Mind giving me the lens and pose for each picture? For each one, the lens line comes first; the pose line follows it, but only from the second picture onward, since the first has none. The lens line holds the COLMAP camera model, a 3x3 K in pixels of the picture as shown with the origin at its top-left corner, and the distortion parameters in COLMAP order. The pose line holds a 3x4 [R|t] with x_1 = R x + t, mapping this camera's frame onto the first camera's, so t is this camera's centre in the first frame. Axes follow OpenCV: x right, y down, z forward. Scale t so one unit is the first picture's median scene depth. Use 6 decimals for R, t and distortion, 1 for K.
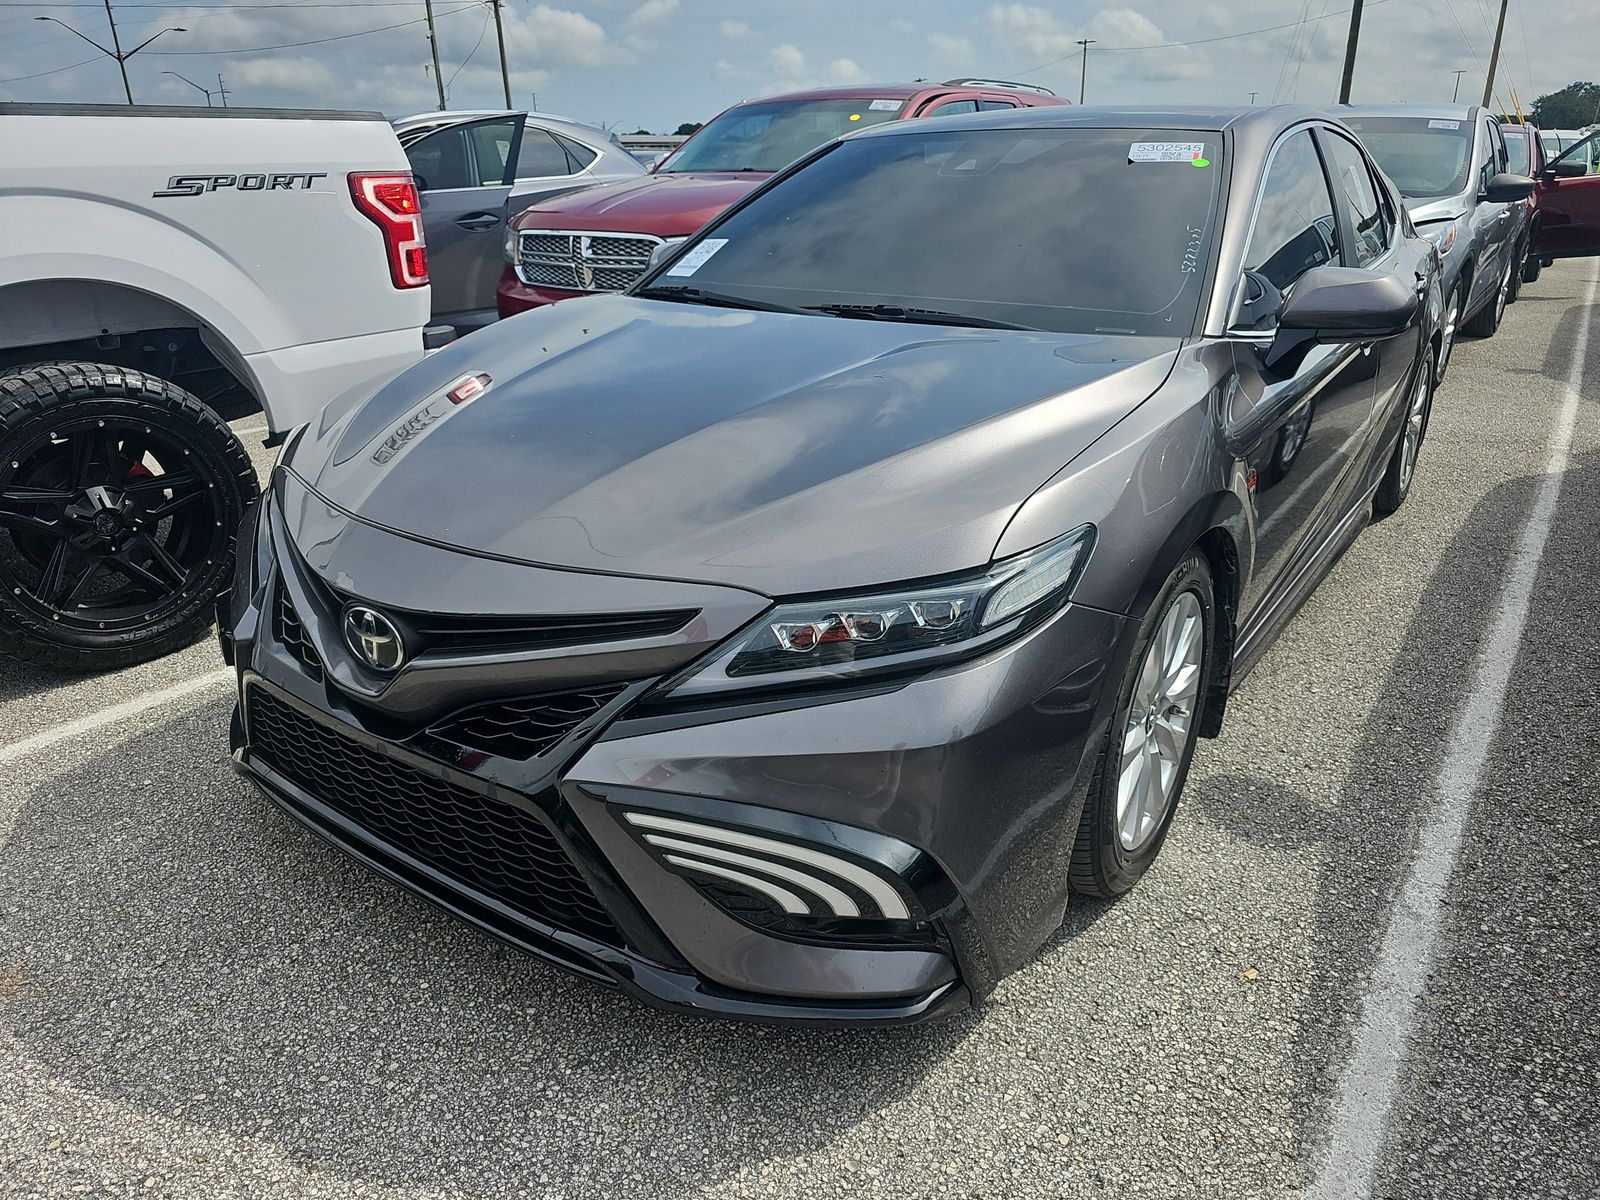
lens RADIAL K [[1052.9, 0, 811.5], [0, 1052.9, 608.6], [0, 0, 1]] dist [0.003906, -0.001311]
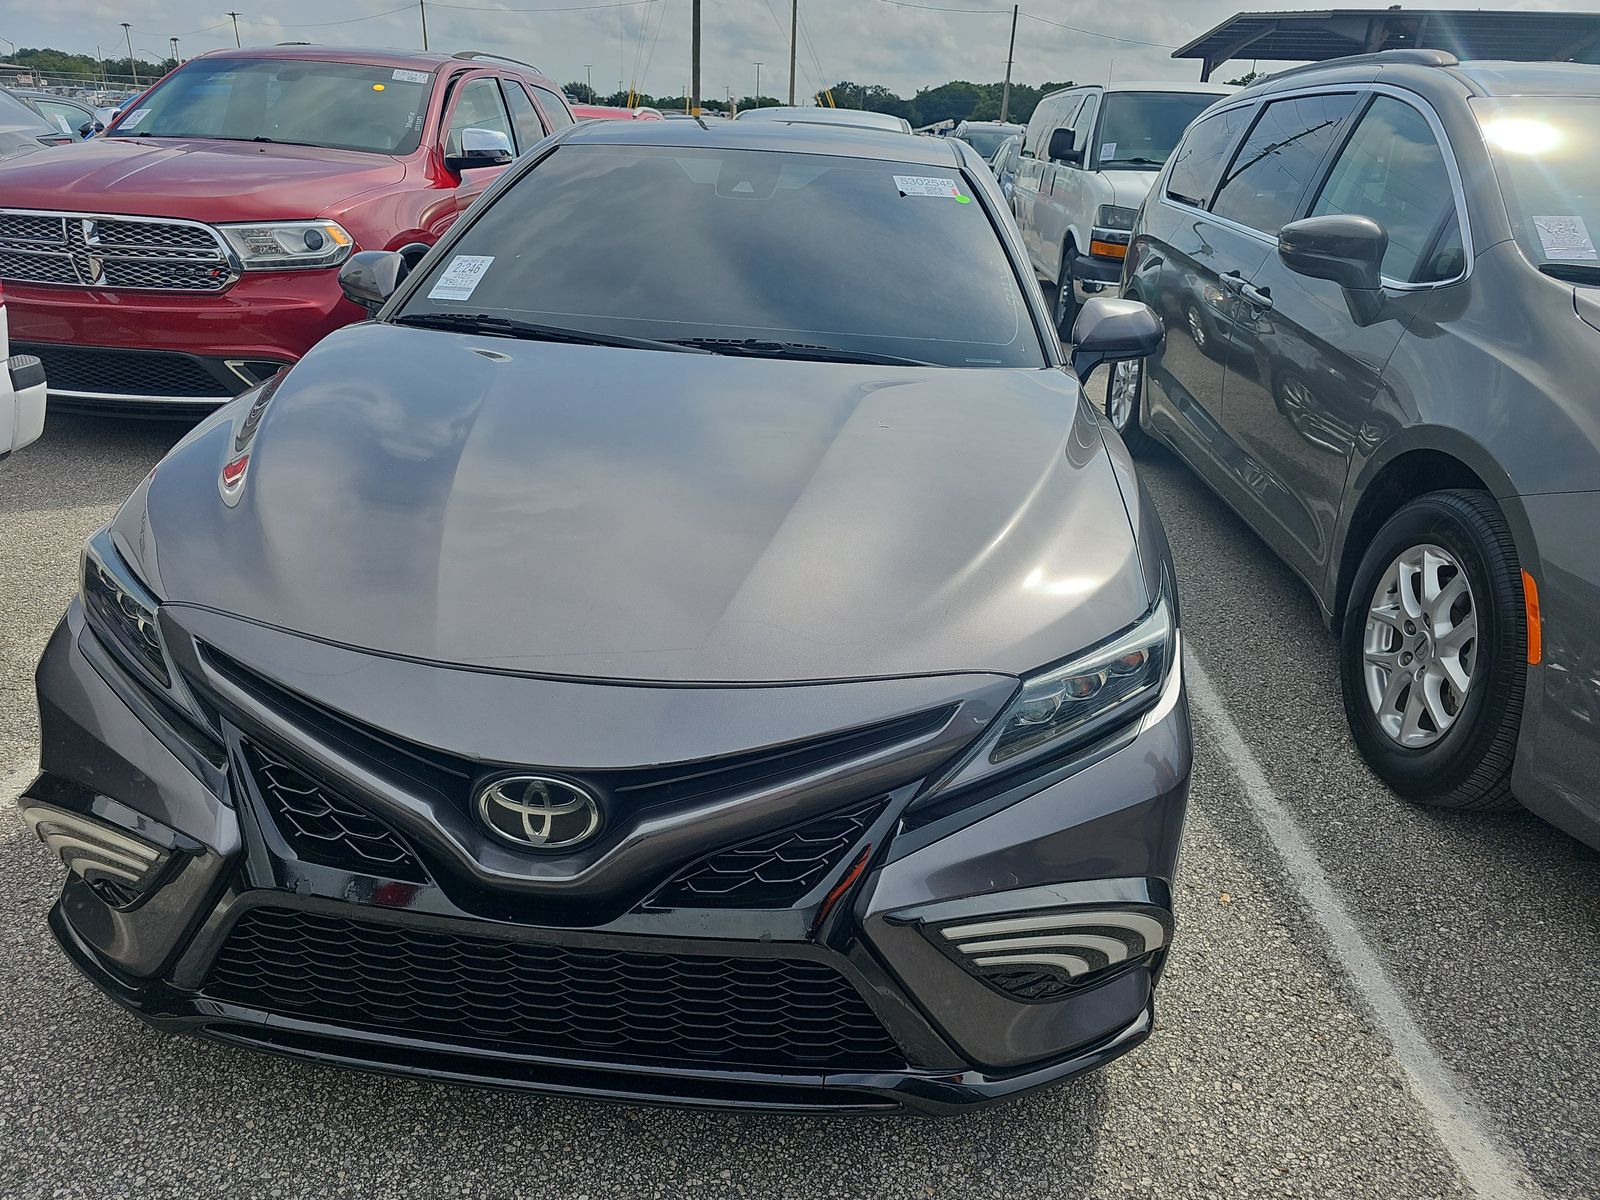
lens RADIAL K [[1042.4, 0, 800.0], [0, 1042.4, 600.0], [0, 0, 1]] dist [0.016974, -0.018357]
pose [[0.861102, -0.151477, 0.485343, -0.542885], [0.139353, 0.988348, 0.061226, -0.136862], [-0.488963, 0.014912, 0.872177, 0.182925]]
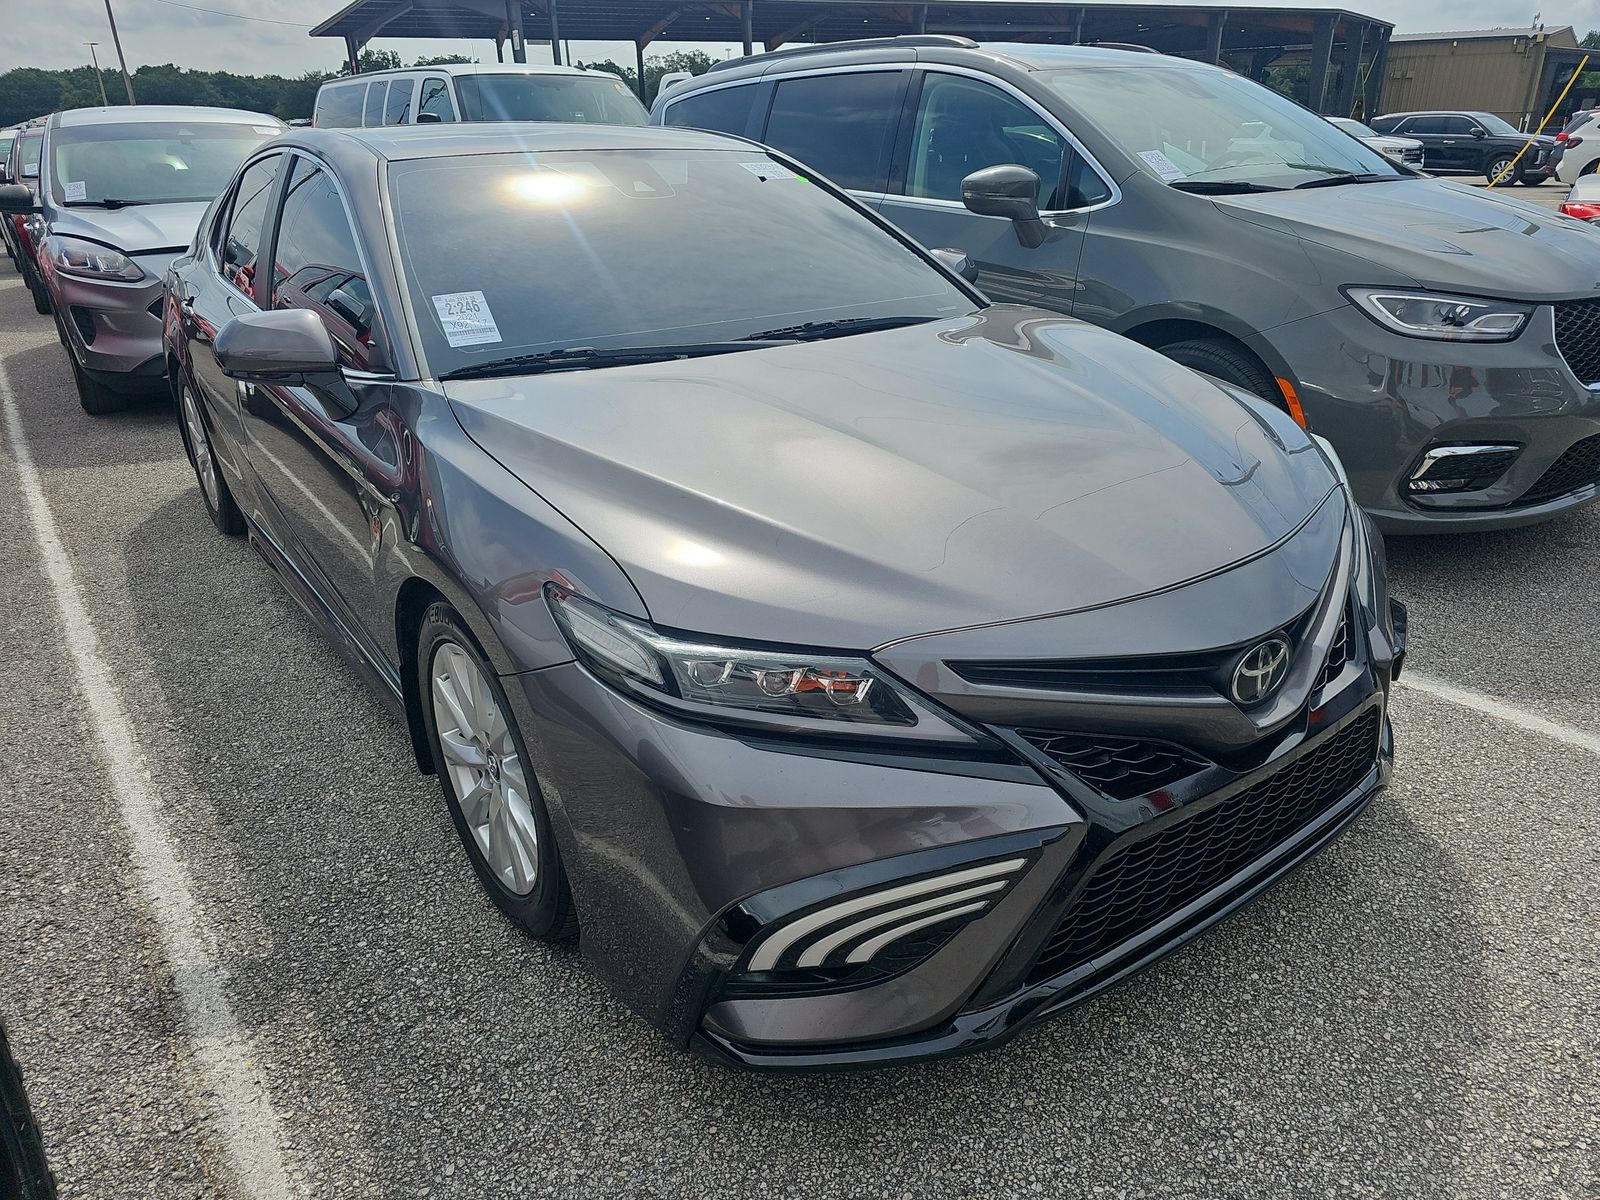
lens RADIAL K [[1052.9, 0, 811.5], [0, 1052.9, 608.6], [0, 0, 1]] dist [0.003906, -0.001311]
pose [[0.314175, -0.381651, 0.869274, -1.277278], [0.380623, 0.889462, 0.252949, -0.402878], [-0.869724, 0.251395, 0.424712, 0.842366]]
